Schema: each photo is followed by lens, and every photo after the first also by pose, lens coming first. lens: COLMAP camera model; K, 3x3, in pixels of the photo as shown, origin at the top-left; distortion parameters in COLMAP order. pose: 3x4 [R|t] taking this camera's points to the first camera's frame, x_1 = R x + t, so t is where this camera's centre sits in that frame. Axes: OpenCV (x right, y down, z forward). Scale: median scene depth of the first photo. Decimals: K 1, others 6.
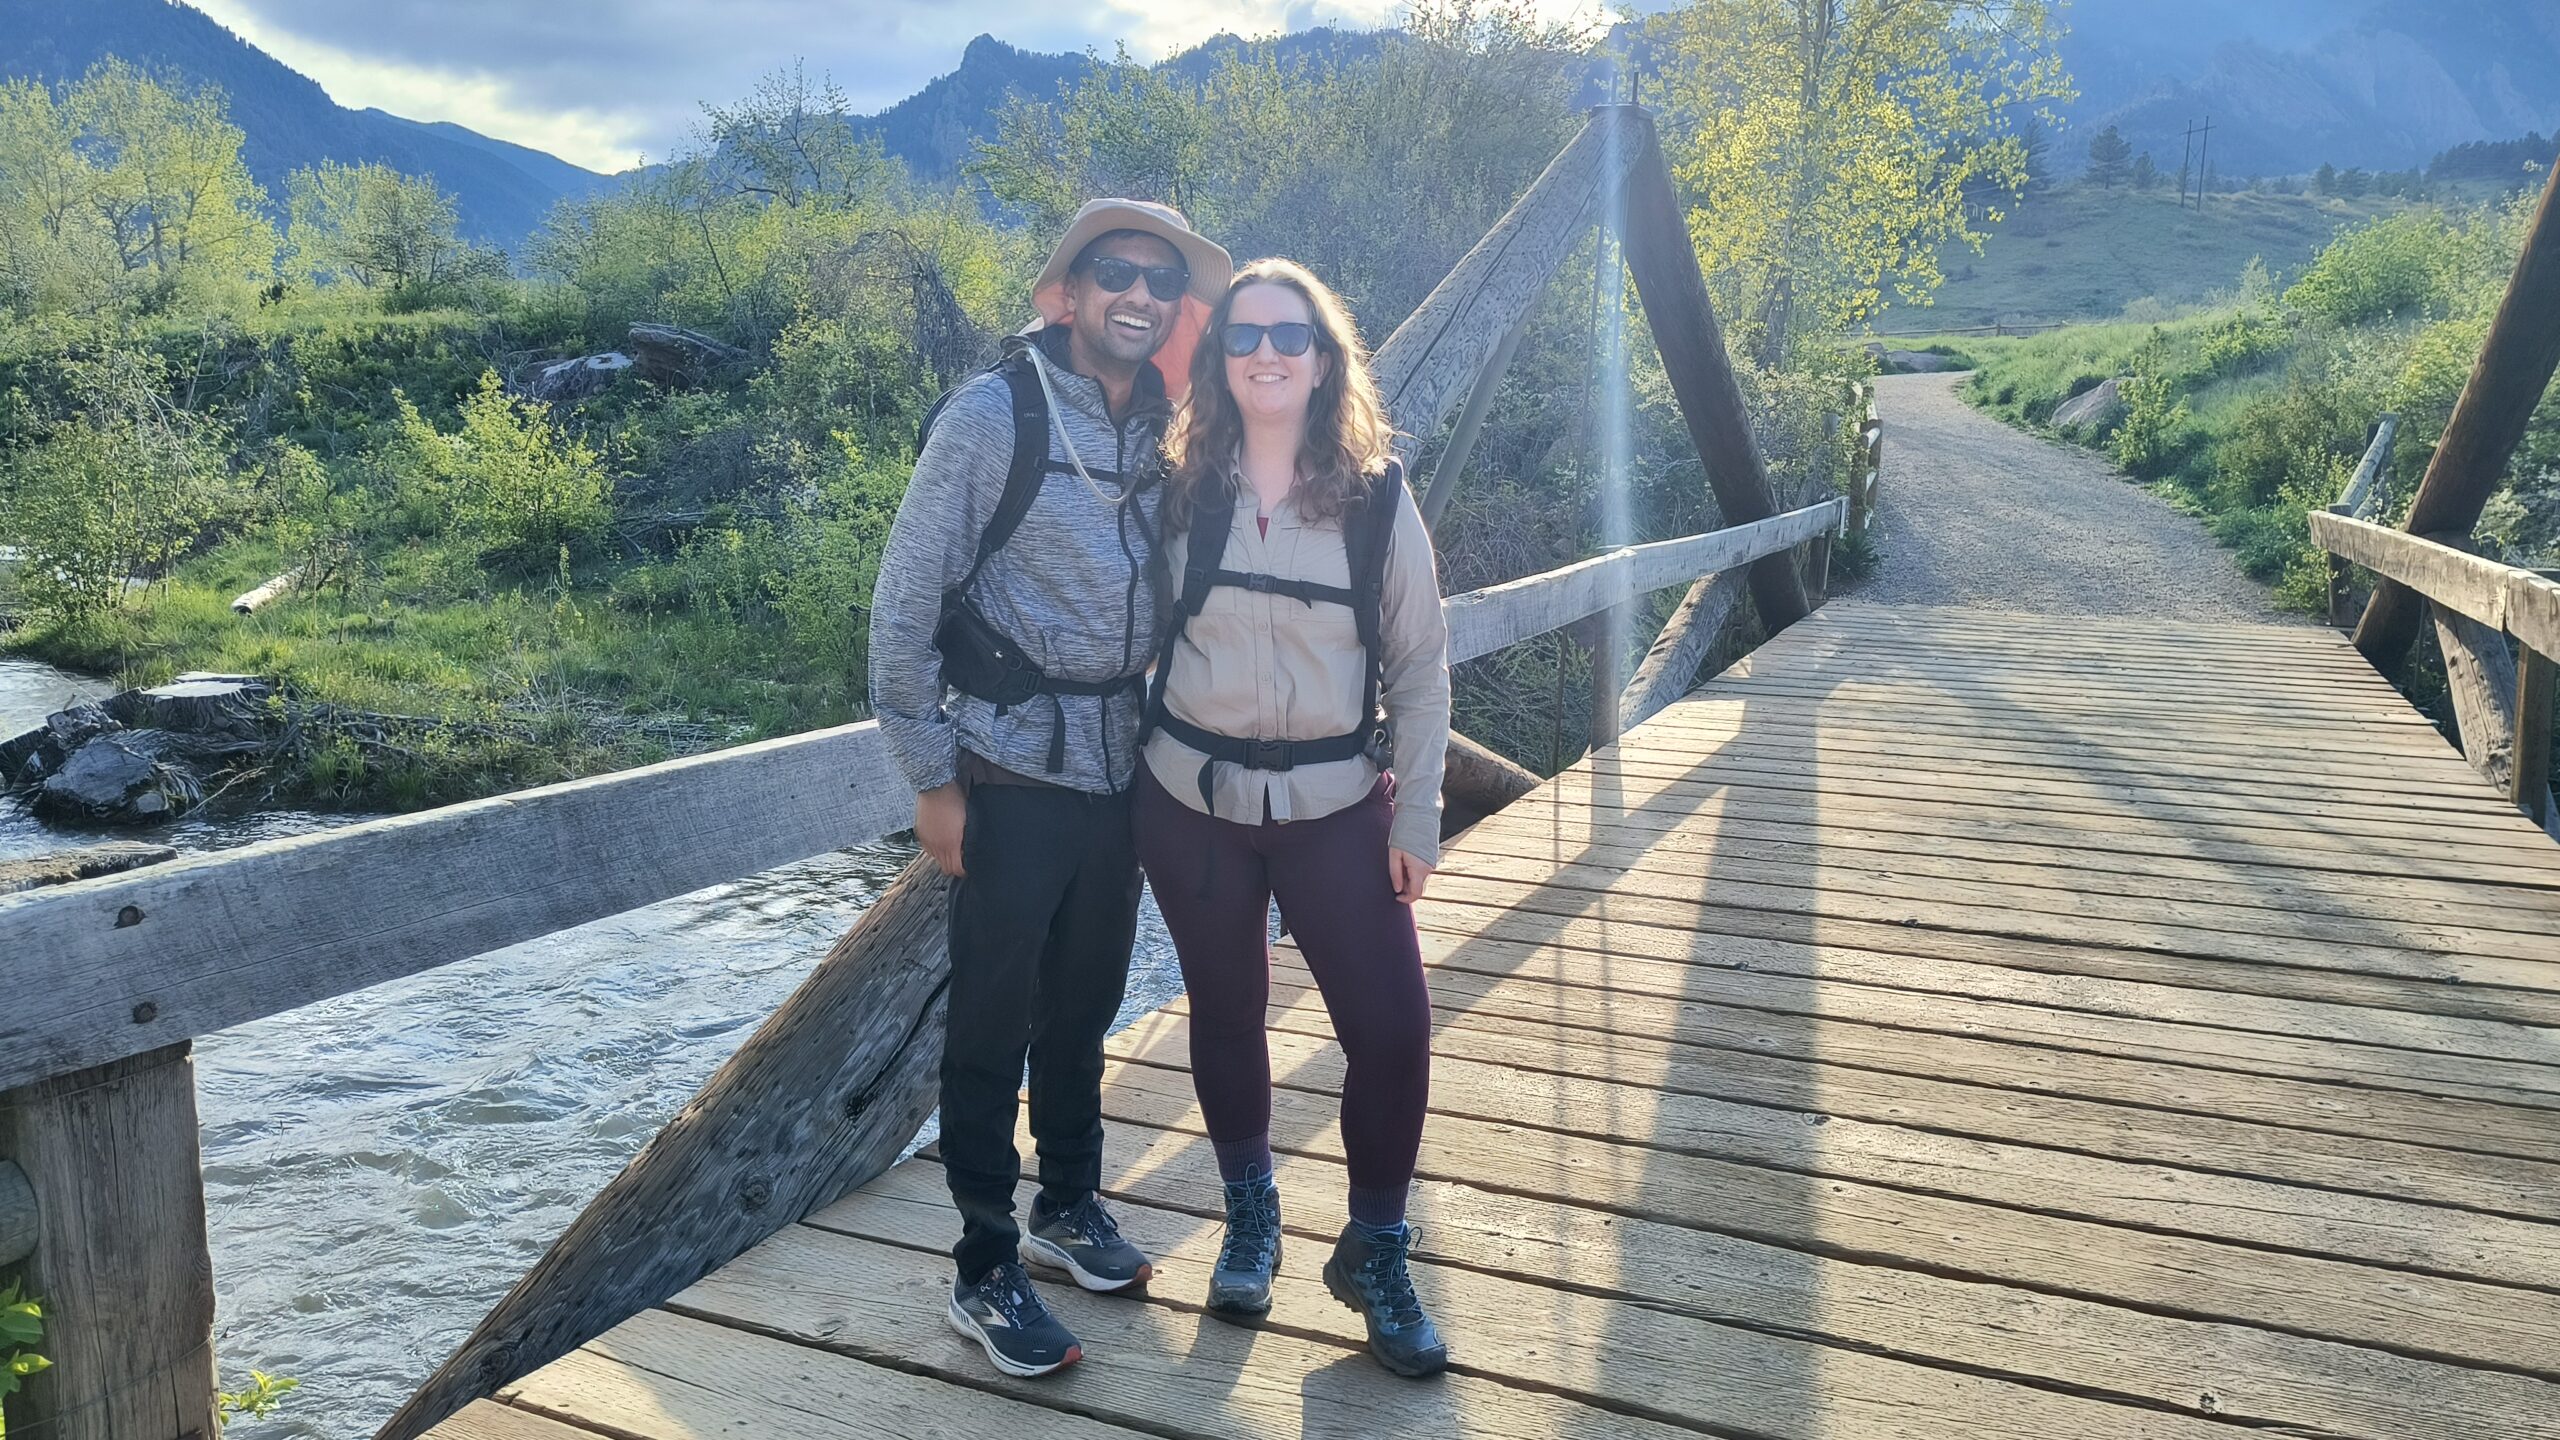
lens RADIAL K [[1795.2, 0, 1316.8], [0, 1795.2, 668.9], [0, 0, 1]] dist [0.059981, -0.060494]
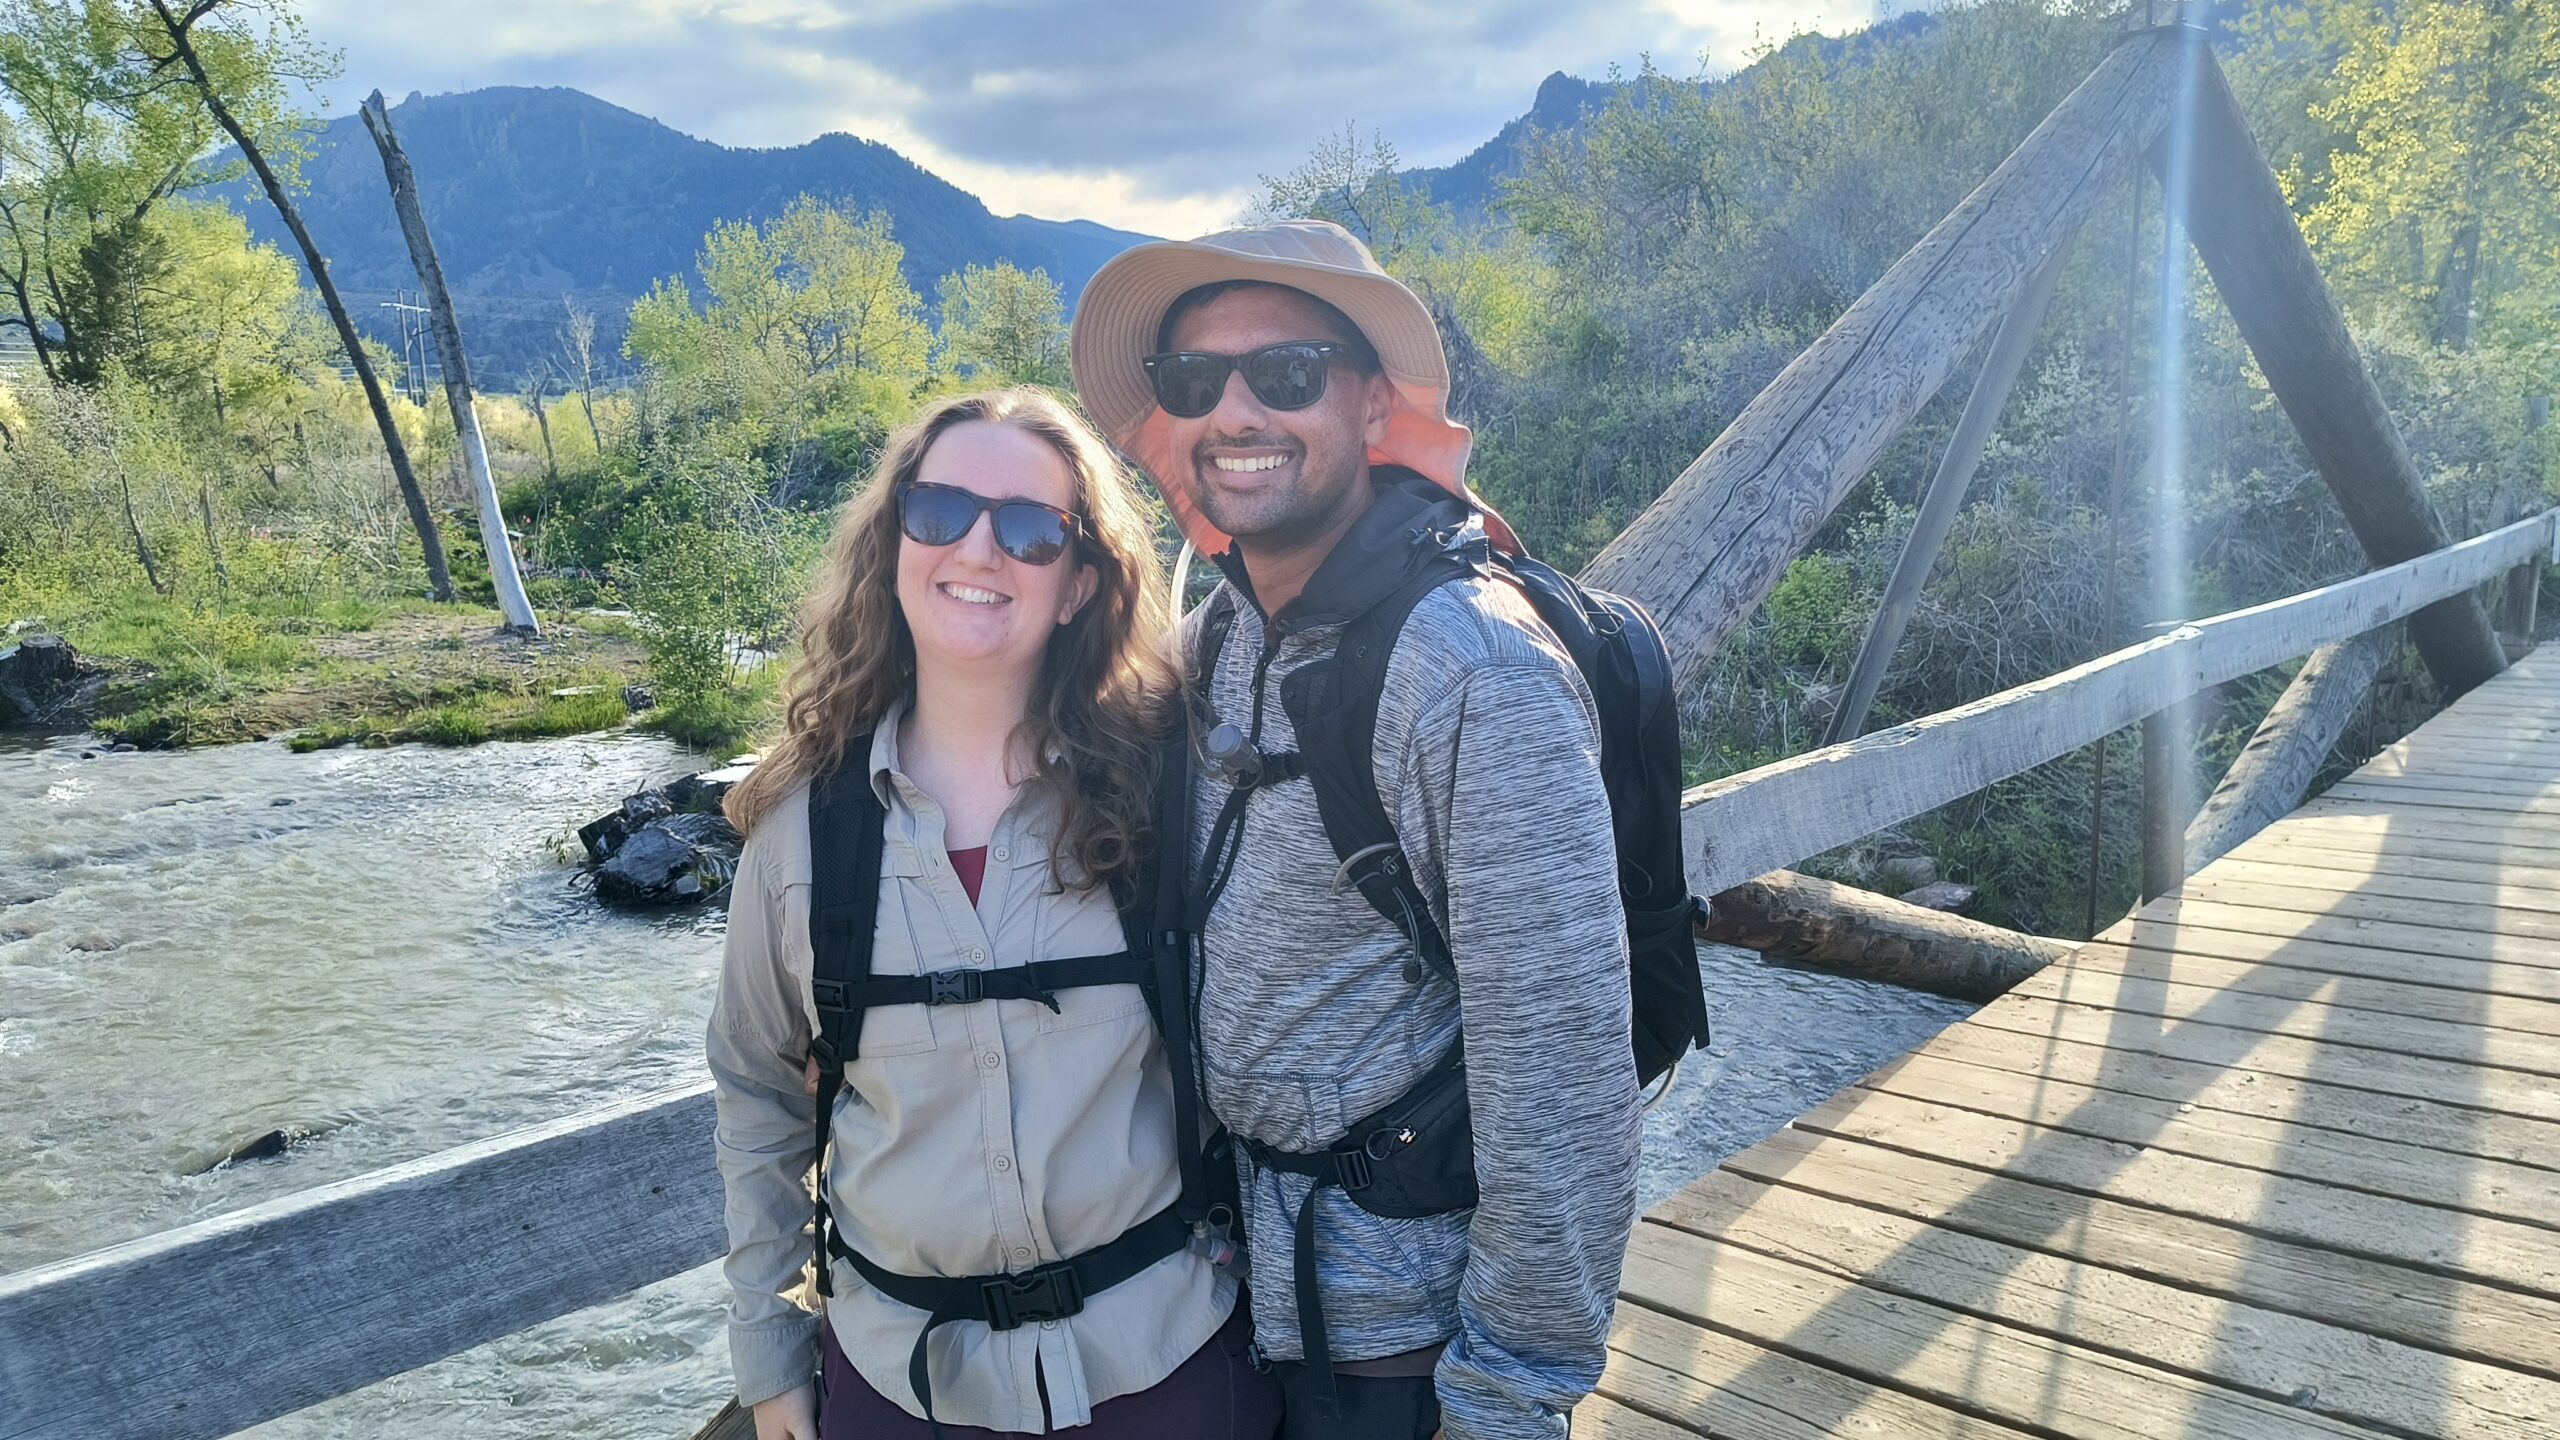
lens RADIAL K [[1763.0, 0, 1283.0], [0, 1763.0, 682.4], [0, 0, 1]] dist [0.047215, -0.055945]
pose [[0.939524, -0.019764, -0.341912, 0.037305], [0.018195, 0.999804, -0.007795, -0.022916], [0.341999, 0.001103, 0.939700, 0.098793]]
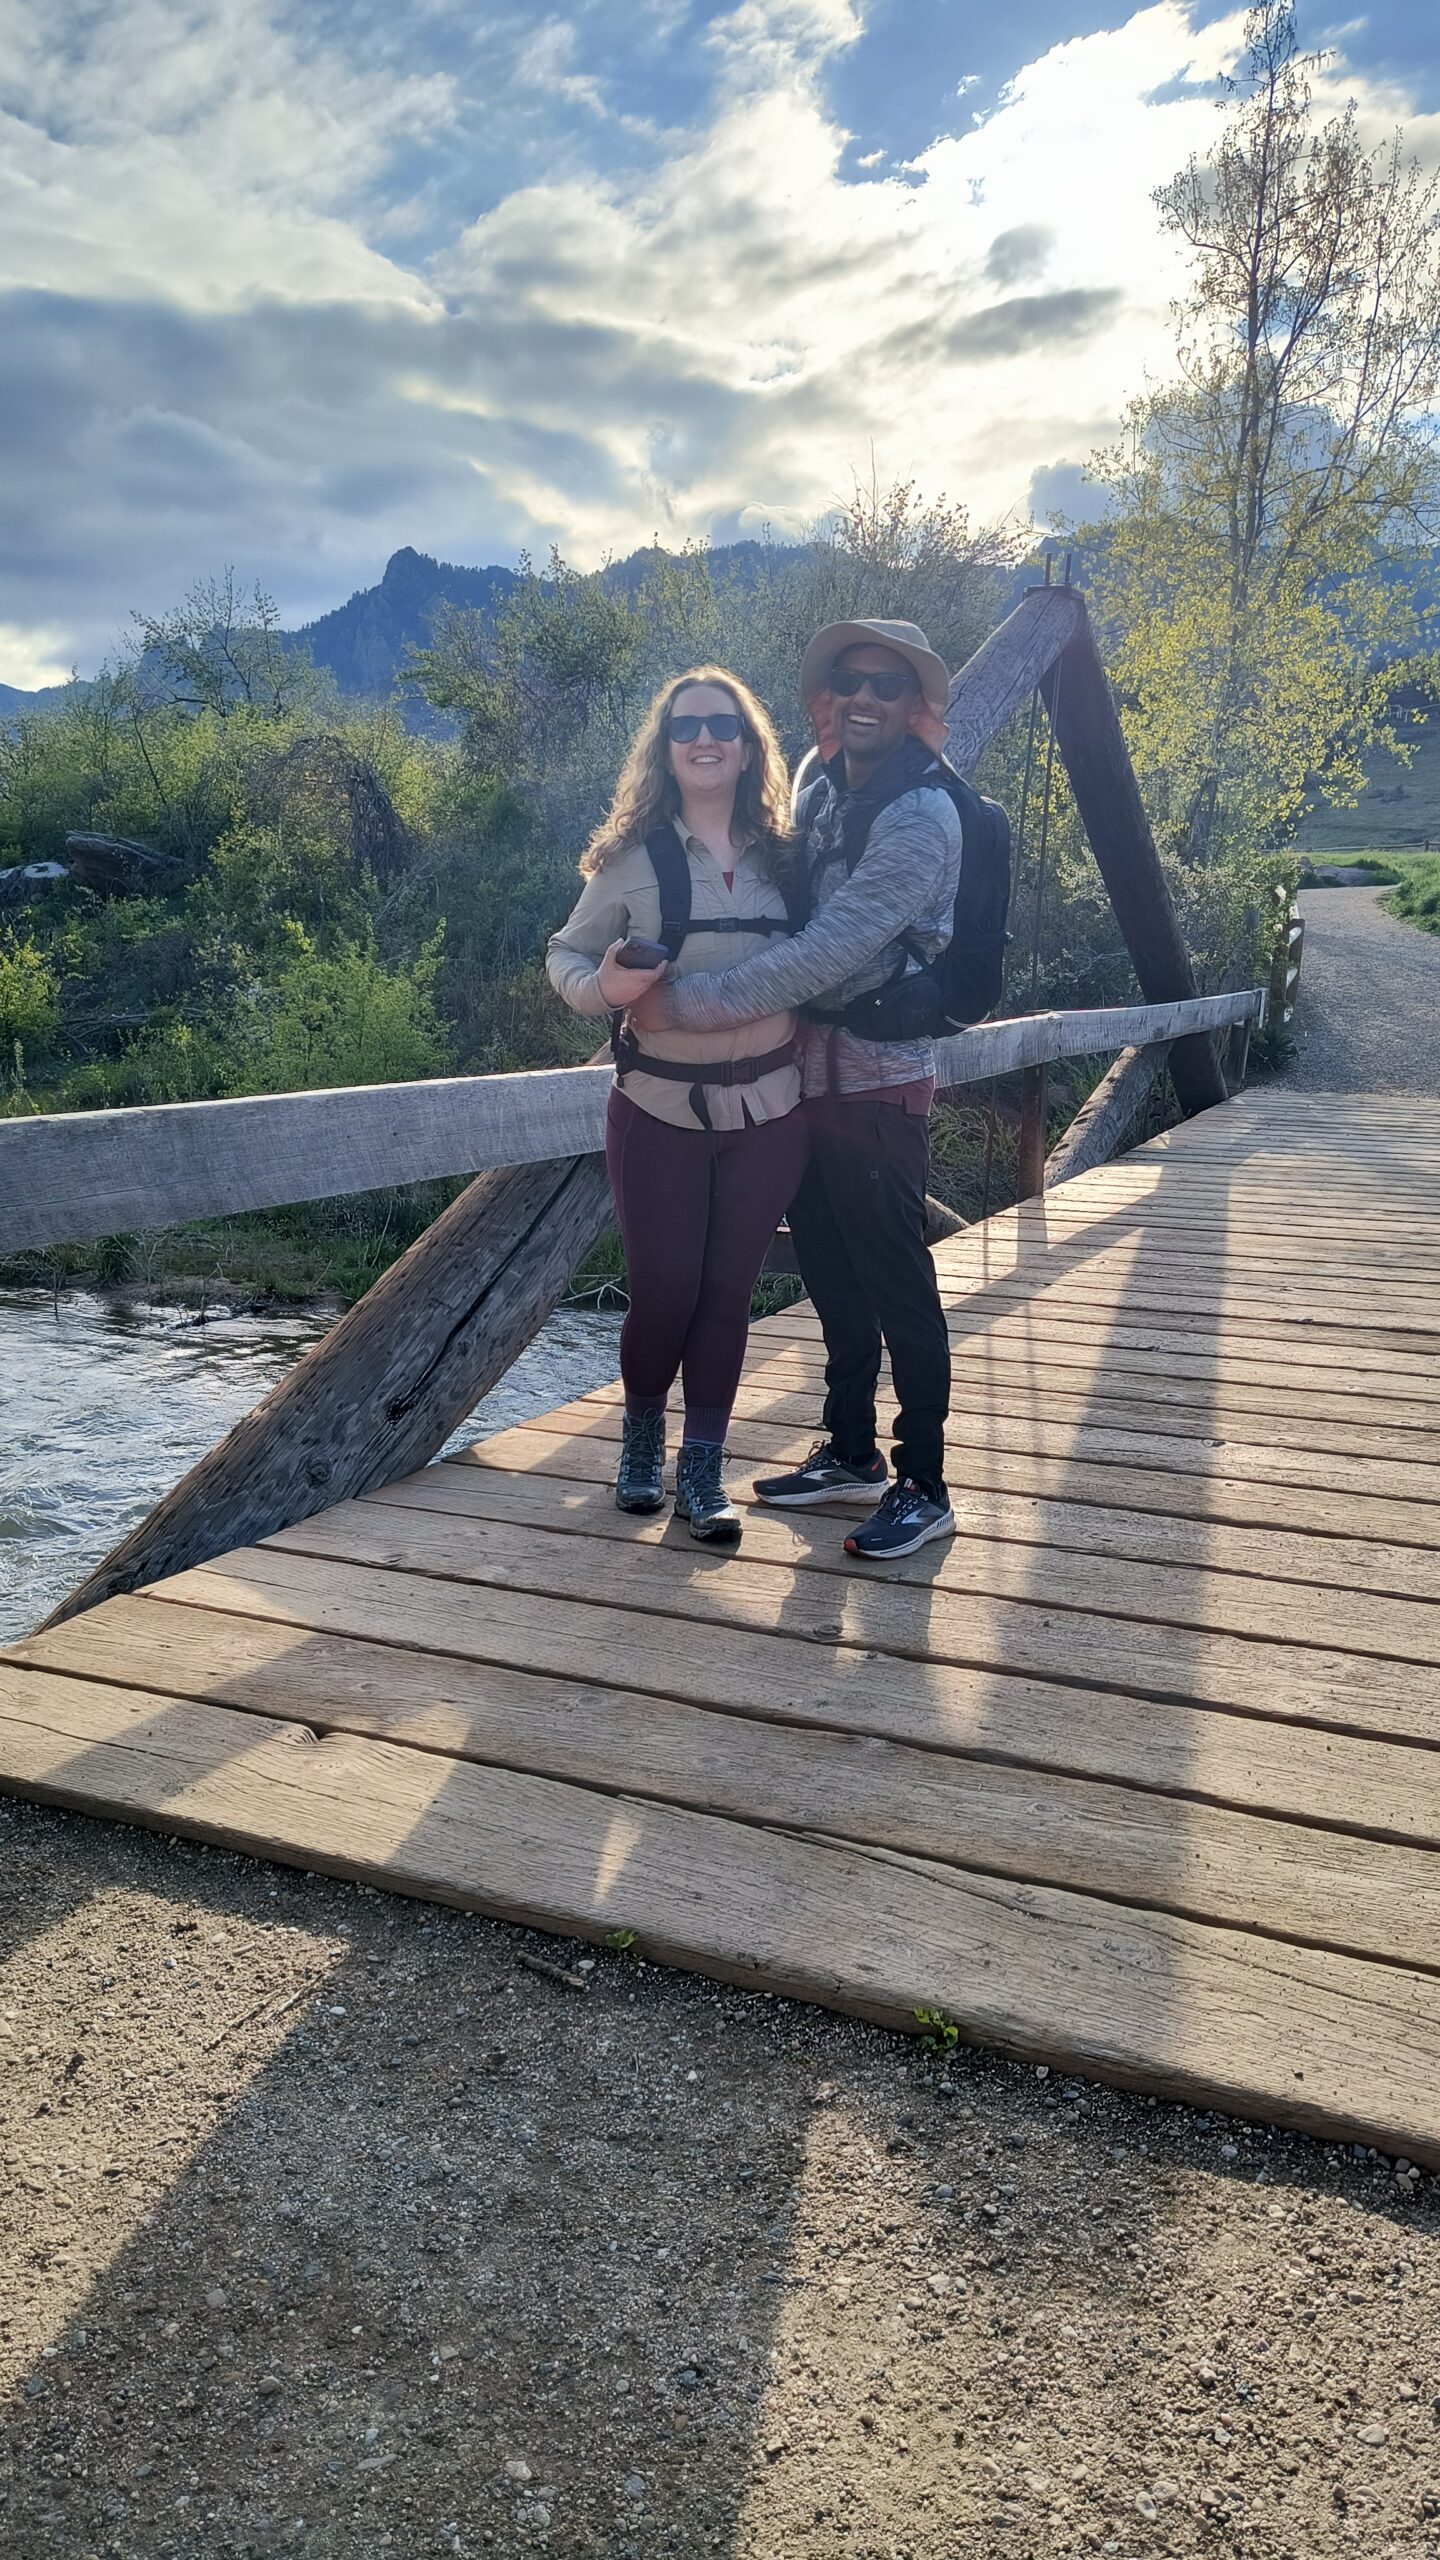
lens RADIAL K [[1795.2, 0, 720.0], [0, 1795.2, 1280.0], [0, 0, 1]] dist [0.059981, -0.060494]
pose [[0.999944, 0.004892, -0.009416, -0.007086], [-0.004456, 0.998942, 0.045772, 0.021950], [0.009630, -0.045728, 0.998908, -0.036495]]
